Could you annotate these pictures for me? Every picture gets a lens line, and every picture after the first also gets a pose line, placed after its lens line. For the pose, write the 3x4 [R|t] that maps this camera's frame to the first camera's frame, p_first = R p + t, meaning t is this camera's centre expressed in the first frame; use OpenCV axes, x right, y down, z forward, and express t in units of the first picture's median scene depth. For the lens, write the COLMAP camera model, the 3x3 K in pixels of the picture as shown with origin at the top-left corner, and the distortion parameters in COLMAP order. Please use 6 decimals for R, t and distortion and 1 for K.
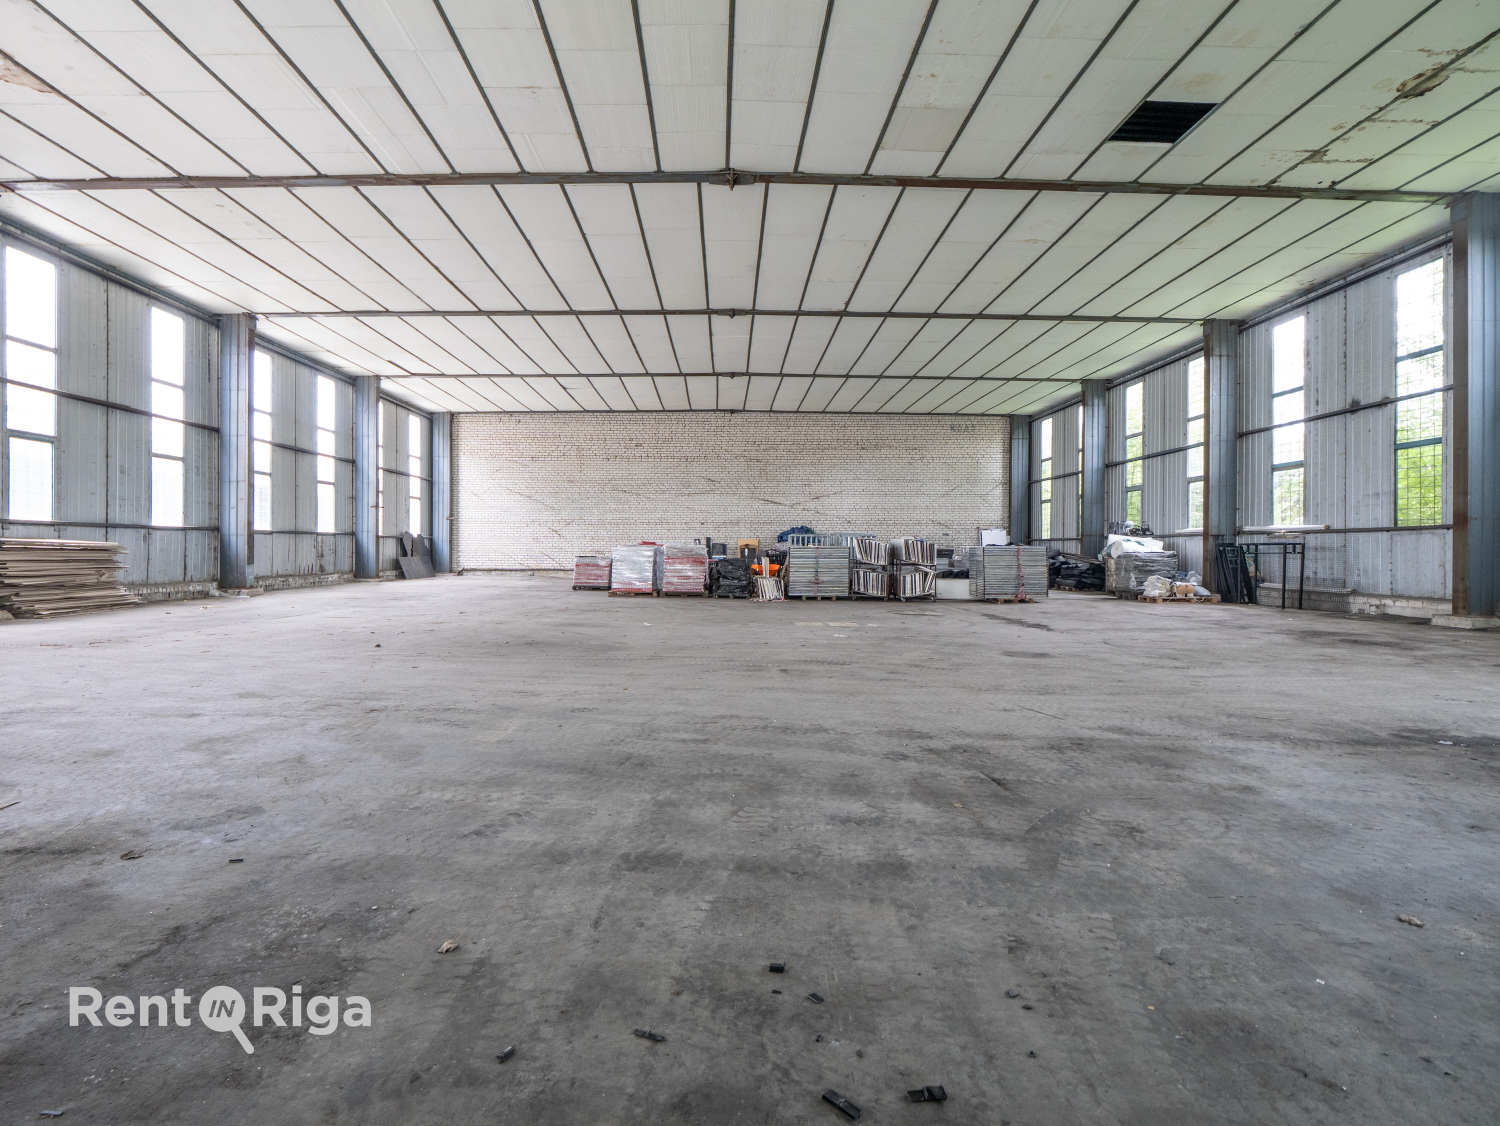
lens RADIAL K [[711.7, 0, 734.7], [0, 711.7, 553.7], [0, 0, 1]] dist [-0.003579, -0.000557]
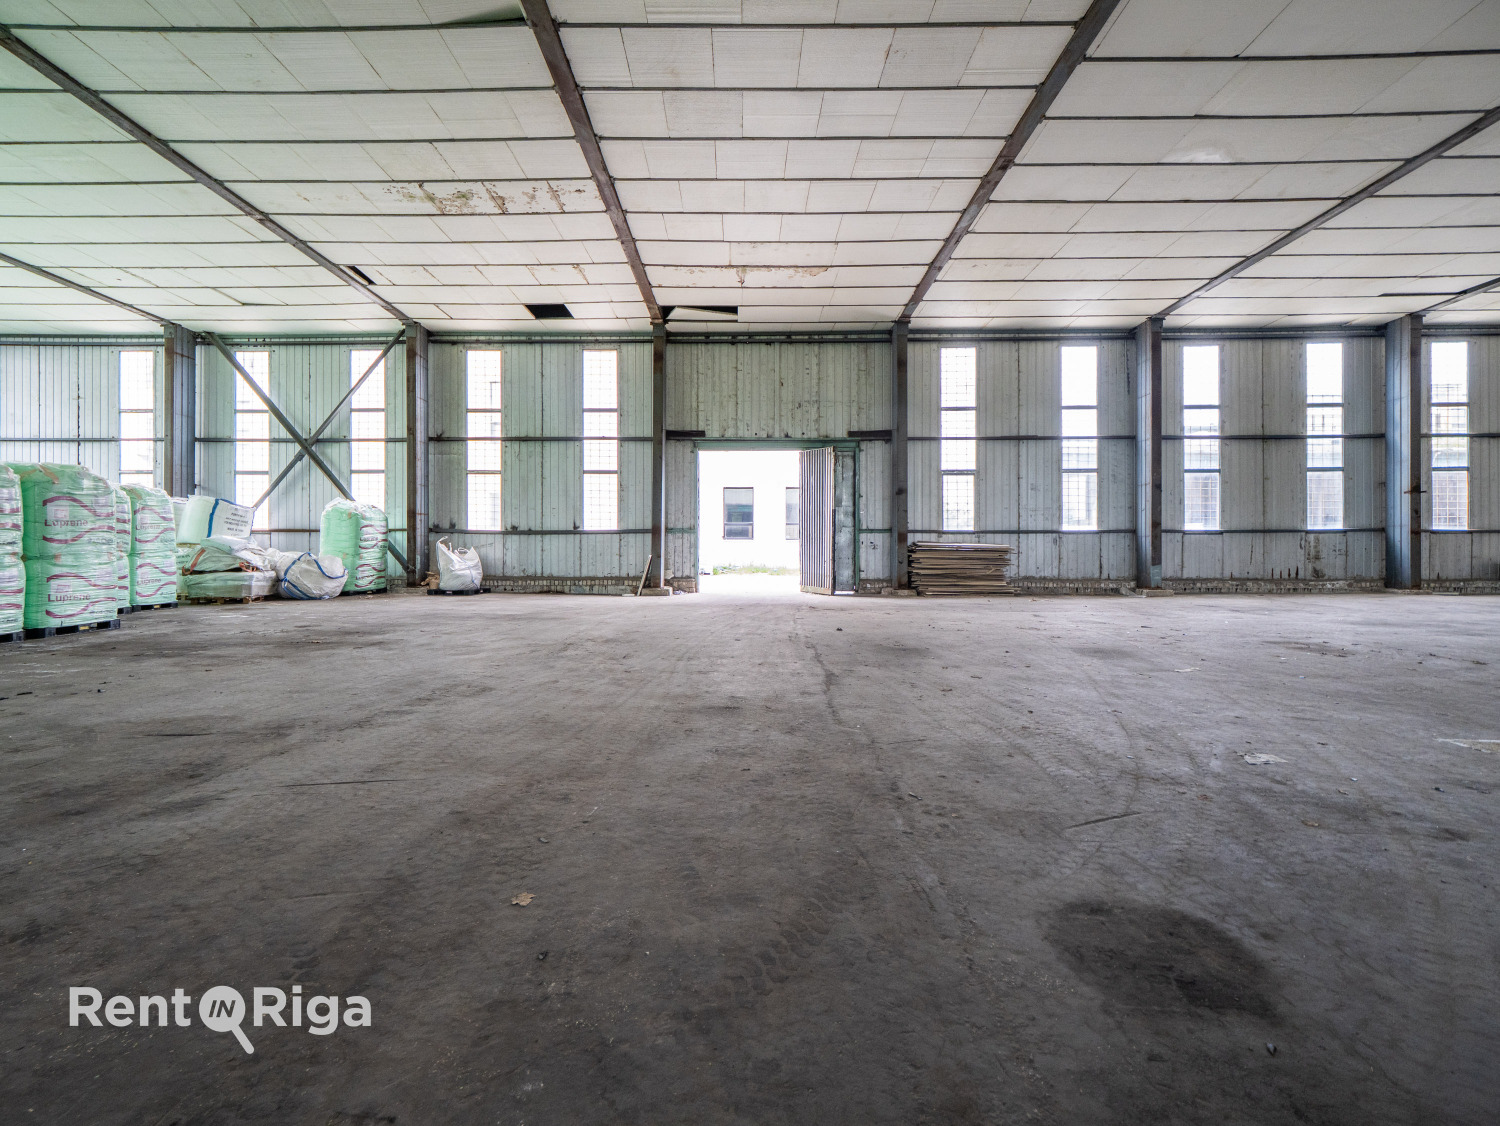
lens RADIAL K [[711.7, 0, 734.2], [0, 711.7, 554.1], [0, 0, 1]] dist [-0.003579, -0.000557]
pose [[-0.036348, -0.004897, -0.999327, 0.351982], [-0.004503, 0.999979, -0.004736, 0.007361], [0.999329, 0.004328, -0.036369, 0.444130]]
